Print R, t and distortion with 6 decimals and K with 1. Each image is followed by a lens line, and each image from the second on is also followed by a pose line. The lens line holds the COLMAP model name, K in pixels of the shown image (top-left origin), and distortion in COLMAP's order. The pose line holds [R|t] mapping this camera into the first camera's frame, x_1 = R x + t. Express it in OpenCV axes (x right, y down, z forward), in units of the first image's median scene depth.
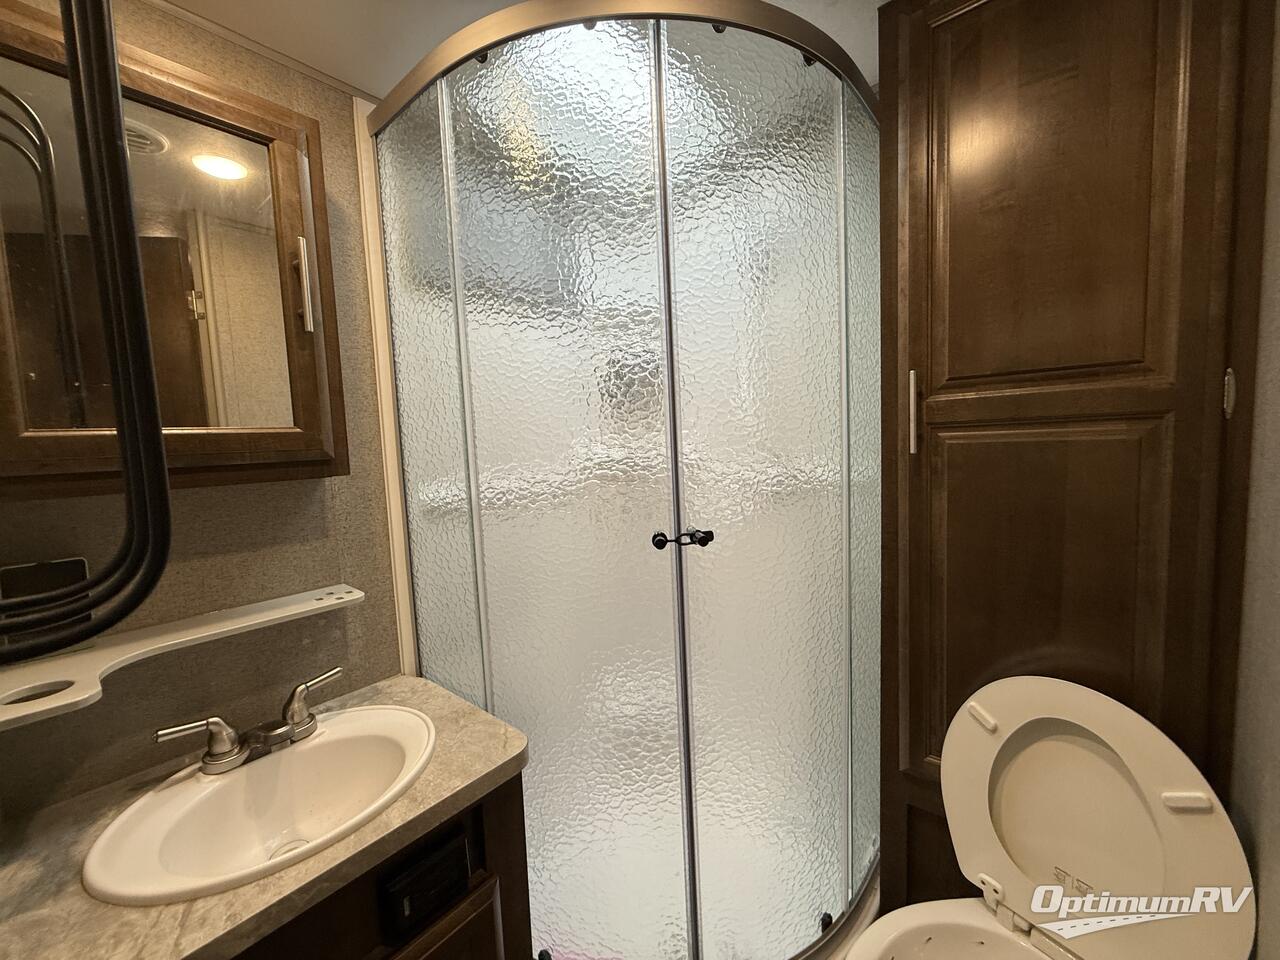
lens RADIAL K [[510.0, 0, 636.0], [0, 510.0, 481.4], [0, 0, 1]] dist [-0.001778, 0.000440]
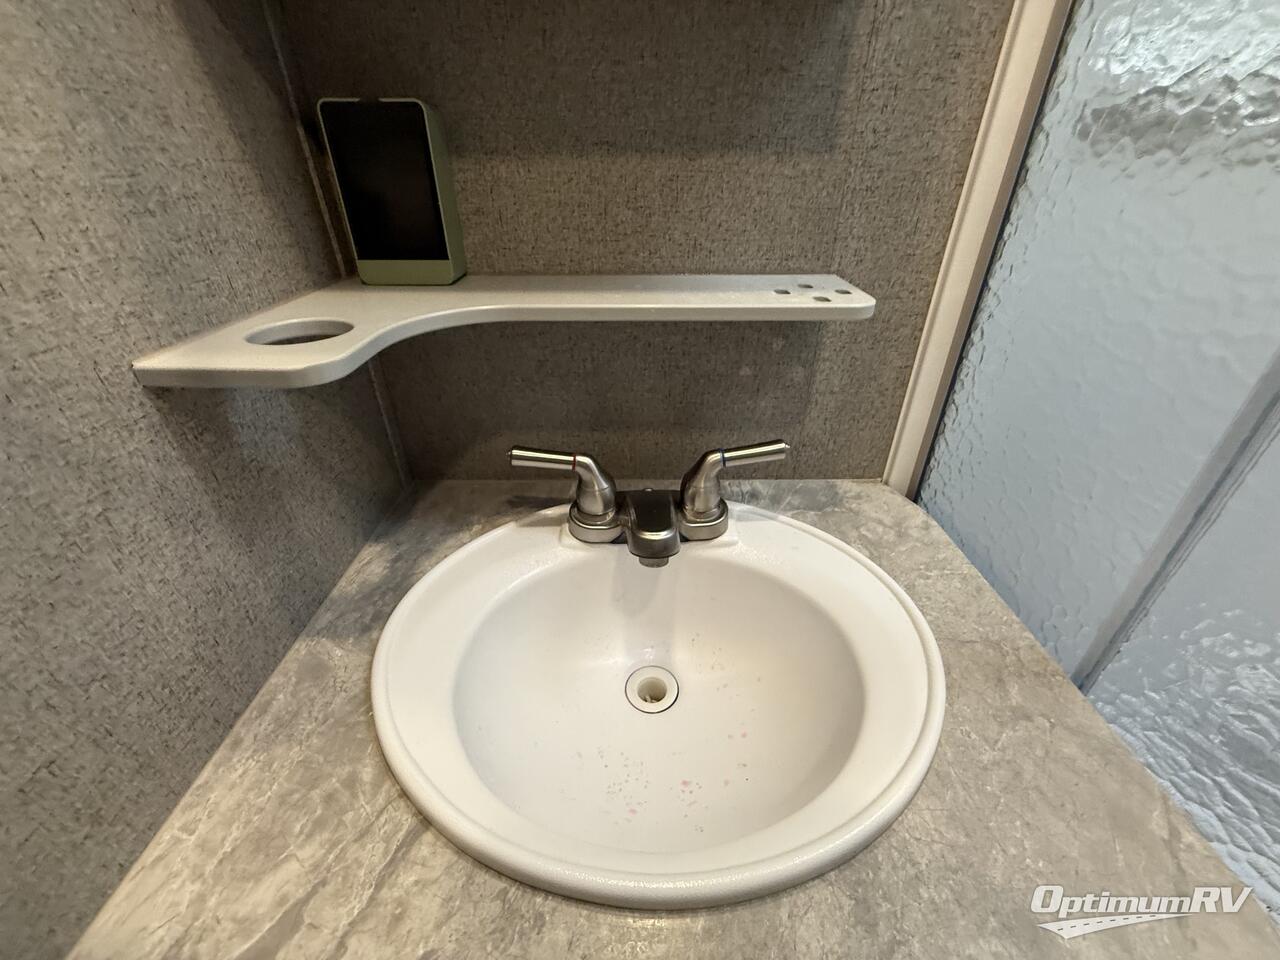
lens RADIAL K [[510.0, 0, 638.8], [0, 510.0, 478.3], [0, 0, 1]] dist [-0.001778, 0.000440]
pose [[0.648681, 0.422284, -0.633158, -0.350785], [-0.086152, 0.867338, 0.490206, 0.166461], [0.756168, -0.263440, 0.599006, 0.595199]]
